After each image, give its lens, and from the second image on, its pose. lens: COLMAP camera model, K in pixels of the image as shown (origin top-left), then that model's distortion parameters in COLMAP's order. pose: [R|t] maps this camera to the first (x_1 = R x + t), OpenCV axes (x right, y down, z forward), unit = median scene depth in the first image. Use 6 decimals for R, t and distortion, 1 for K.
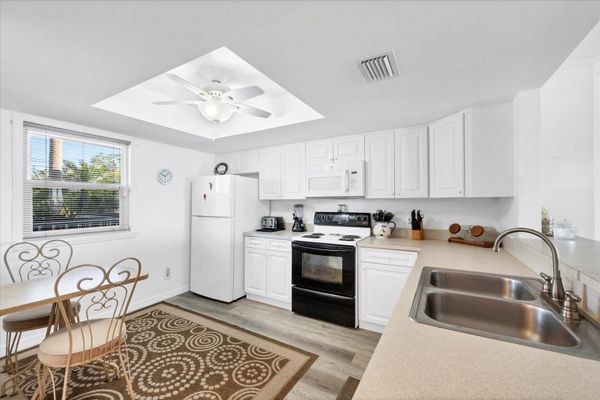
lens RADIAL K [[243.4, 0, 300.0], [0, 243.4, 200.0], [0, 0, 1]] dist [-0.000876, -0.000134]
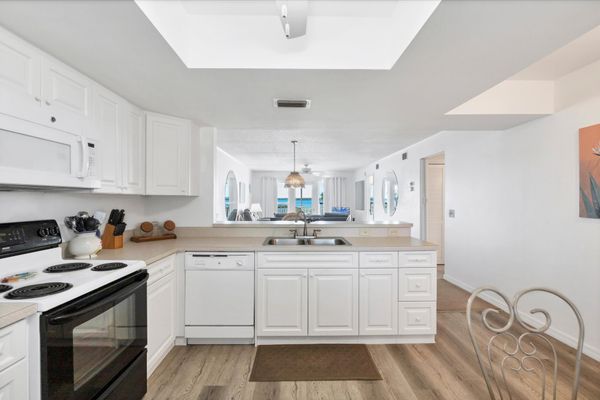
lens RADIAL K [[294.7, 0, 300.0], [0, 294.7, 200.0], [0, 0, 1]] dist [-0.000411, -0.000021]
pose [[-0.514905, -0.001163, 0.857247, -0.530738], [-0.010638, 0.999931, -0.005034, 0.007987], [-0.857181, -0.011711, -0.514881, 0.849469]]
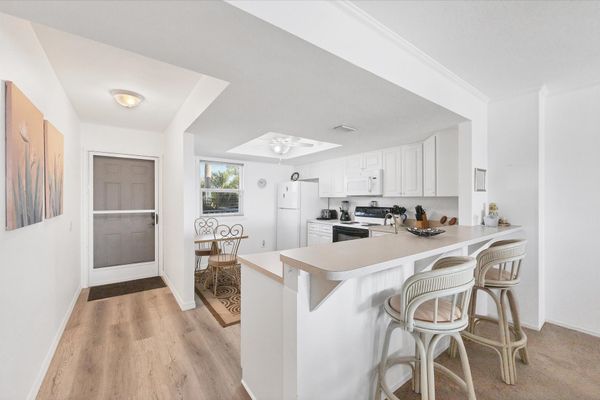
lens RADIAL K [[243.4, 0, 300.0], [0, 243.4, 200.0], [0, 0, 1]] dist [-0.000876, -0.000134]
pose [[0.913979, 0.001018, -0.405760, 0.363775], [0.006205, 0.999845, 0.016484, -0.012454], [0.405714, -0.017583, 0.913831, -0.407571]]
